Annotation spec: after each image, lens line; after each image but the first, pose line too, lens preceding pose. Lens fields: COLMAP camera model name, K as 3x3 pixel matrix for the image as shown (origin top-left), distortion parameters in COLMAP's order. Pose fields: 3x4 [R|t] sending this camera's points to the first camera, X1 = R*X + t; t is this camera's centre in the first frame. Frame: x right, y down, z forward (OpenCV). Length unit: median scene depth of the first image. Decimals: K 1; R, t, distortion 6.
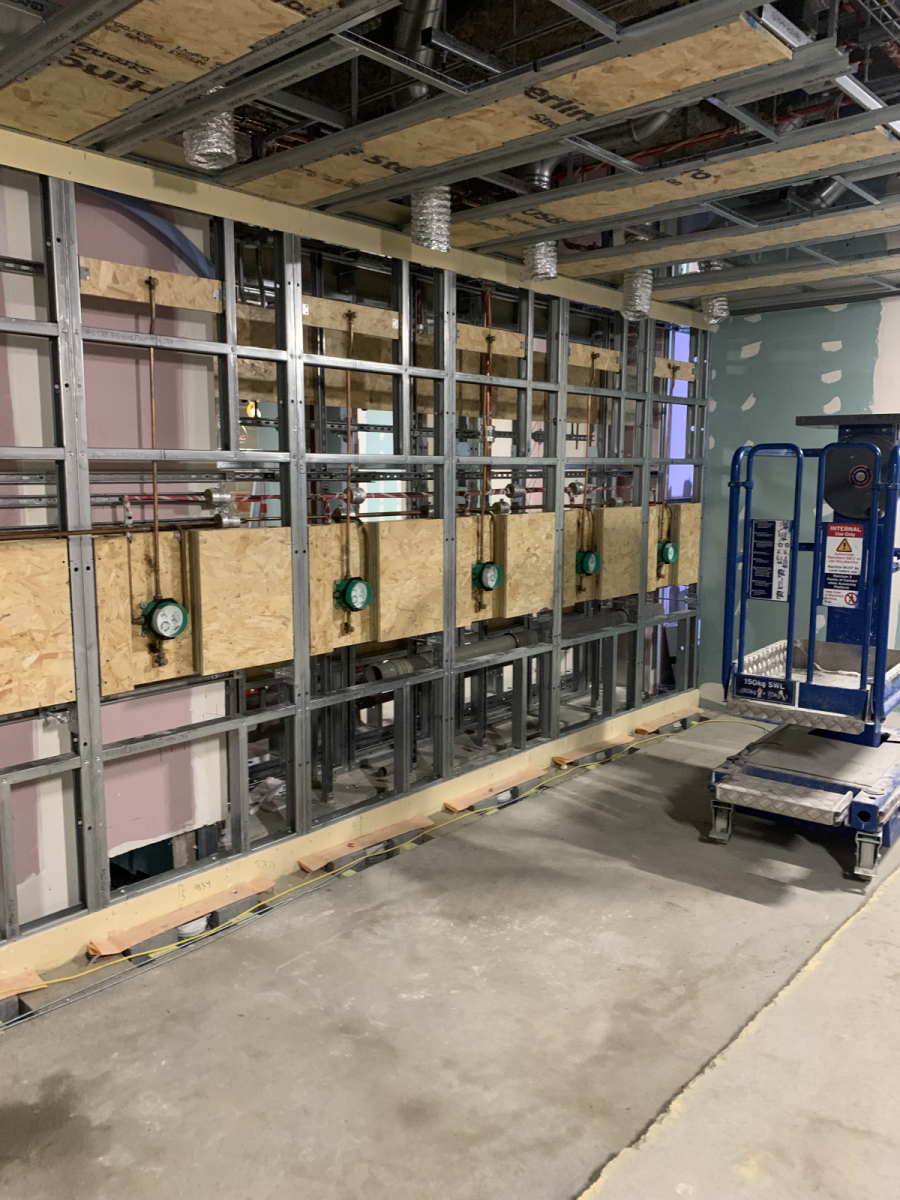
lens RADIAL K [[950.9, 0, 450.0], [0, 950.9, 600.0], [0, 0, 1]] dist [0.003111, -0.063666]
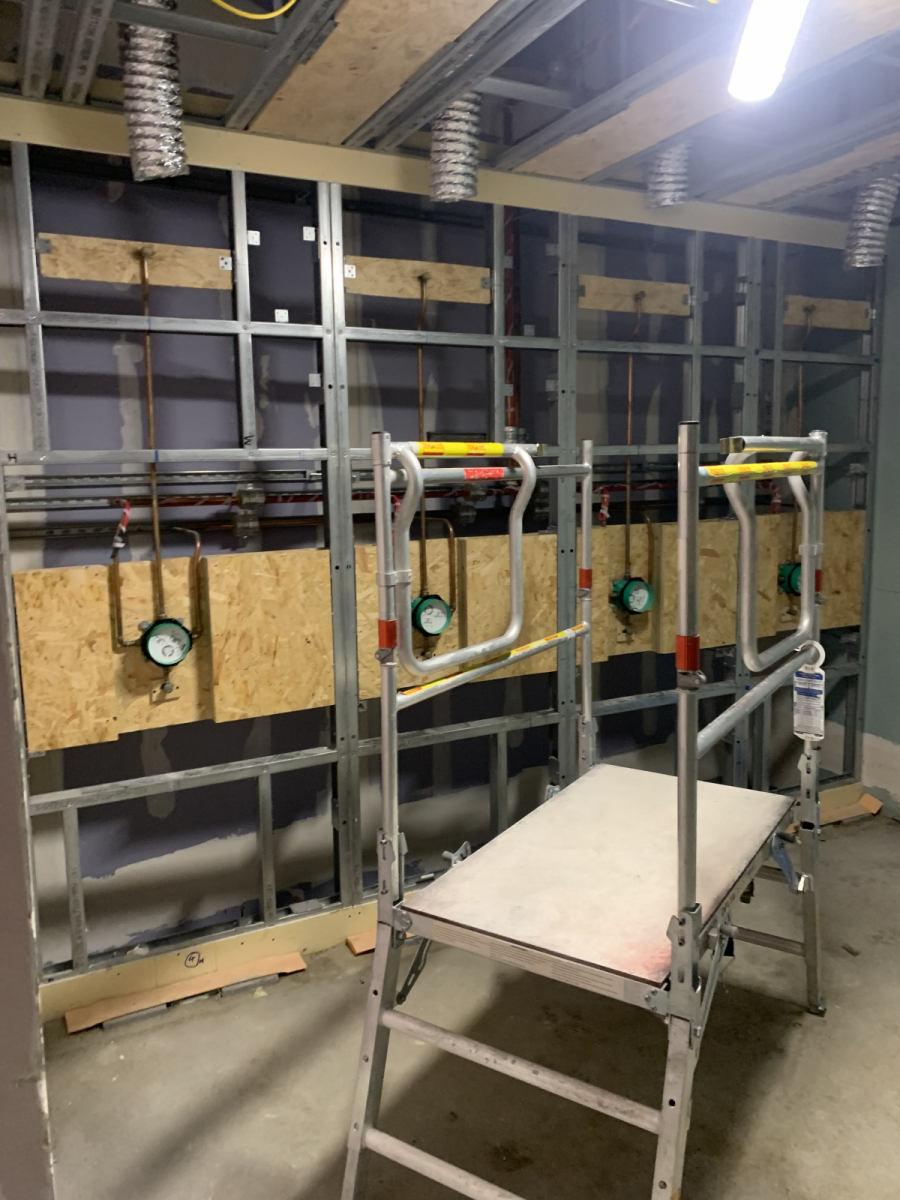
lens RADIAL K [[951.4, 0, 450.0], [0, 951.4, 600.0], [0, 0, 1]] dist [-0.001302, -0.005397]
pose [[0.935519, 0.028566, -0.352119, 0.226425], [-0.026071, 0.999590, 0.011825, -0.035001], [0.352312, -0.001883, 0.935881, 0.258236]]
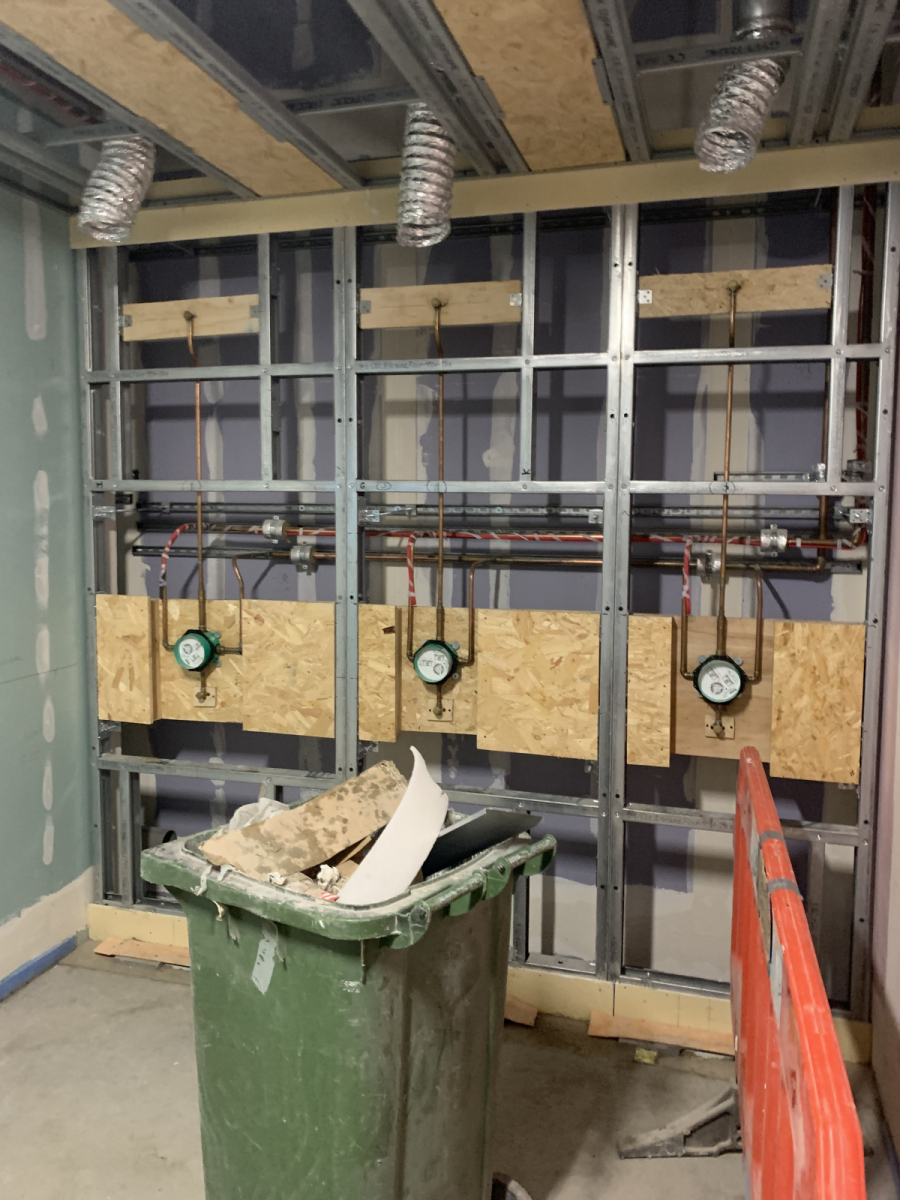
lens RADIAL K [[950.9, 0, 450.0], [0, 950.9, 600.0], [0, 0, 1]] dist [0.003111, -0.063666]
pose [[0.434800, 0.091378, -0.895879, 0.482443], [-0.126061, 0.991219, 0.039921, -0.072732], [0.891660, 0.095578, 0.442501, 0.544762]]
